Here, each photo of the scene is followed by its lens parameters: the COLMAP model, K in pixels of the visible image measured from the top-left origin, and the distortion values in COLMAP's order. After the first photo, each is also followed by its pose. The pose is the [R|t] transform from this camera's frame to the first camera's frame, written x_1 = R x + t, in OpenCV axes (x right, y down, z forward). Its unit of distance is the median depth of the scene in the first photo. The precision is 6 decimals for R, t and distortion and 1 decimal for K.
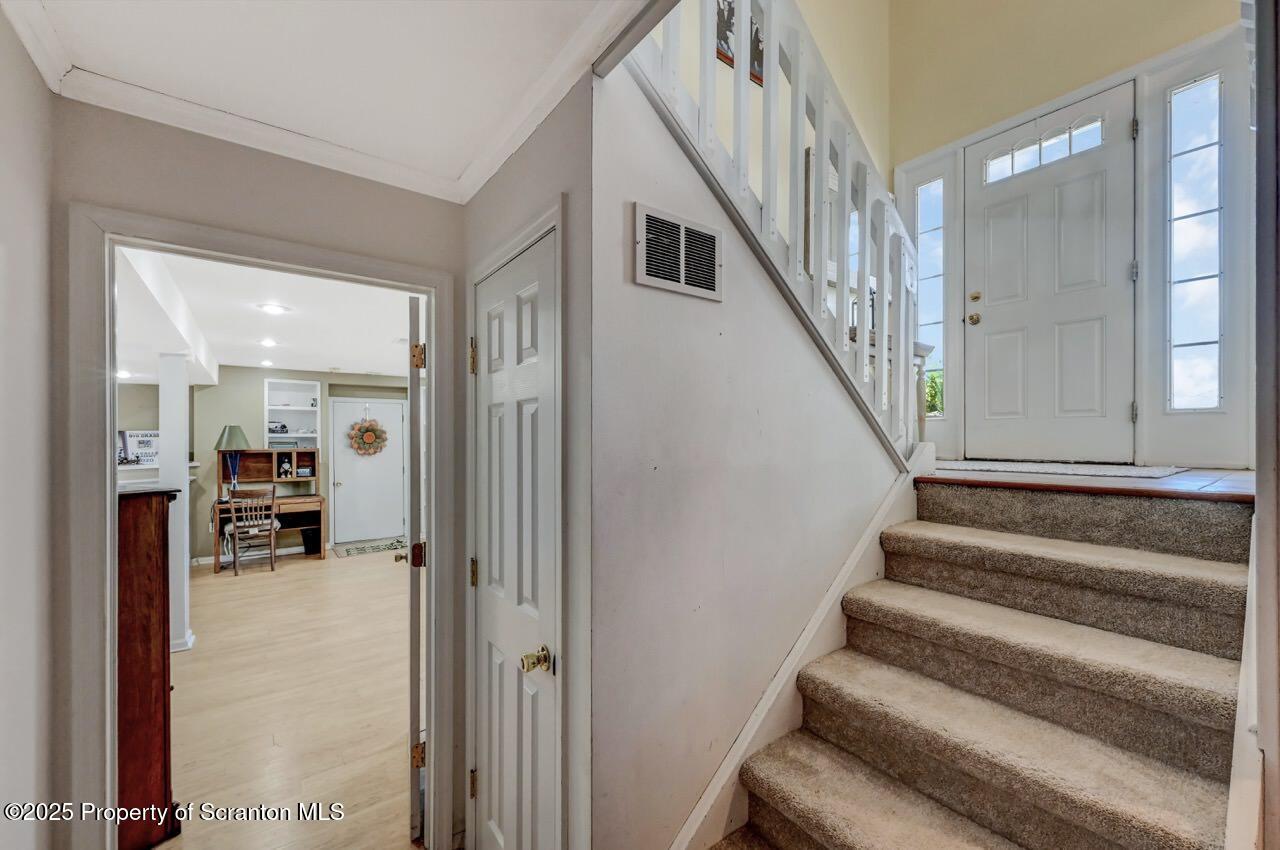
lens RADIAL K [[513.4, 0, 642.3], [0, 513.4, 439.6], [0, 0, 1]] dist [0.000783, 0.000181]
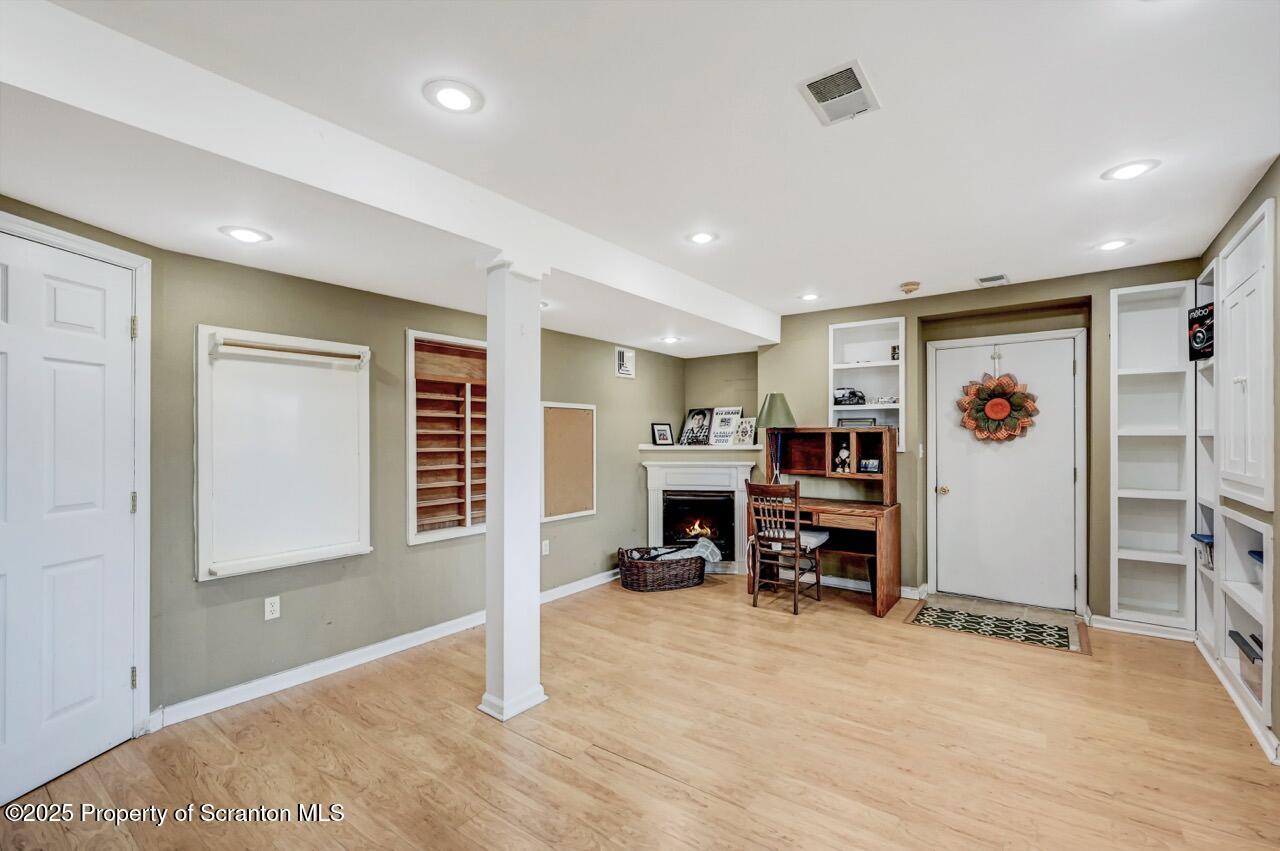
lens RADIAL K [[562.9, 0, 640.0], [0, 562.9, 425.5], [0, 0, 1]] dist [-0.000165, -0.000036]
pose [[0.278480, -0.014804, -0.960328, -0.086950], [-0.002840, 0.999864, -0.016237, 0.027805], [0.960438, 0.007249, 0.278400, 0.555455]]
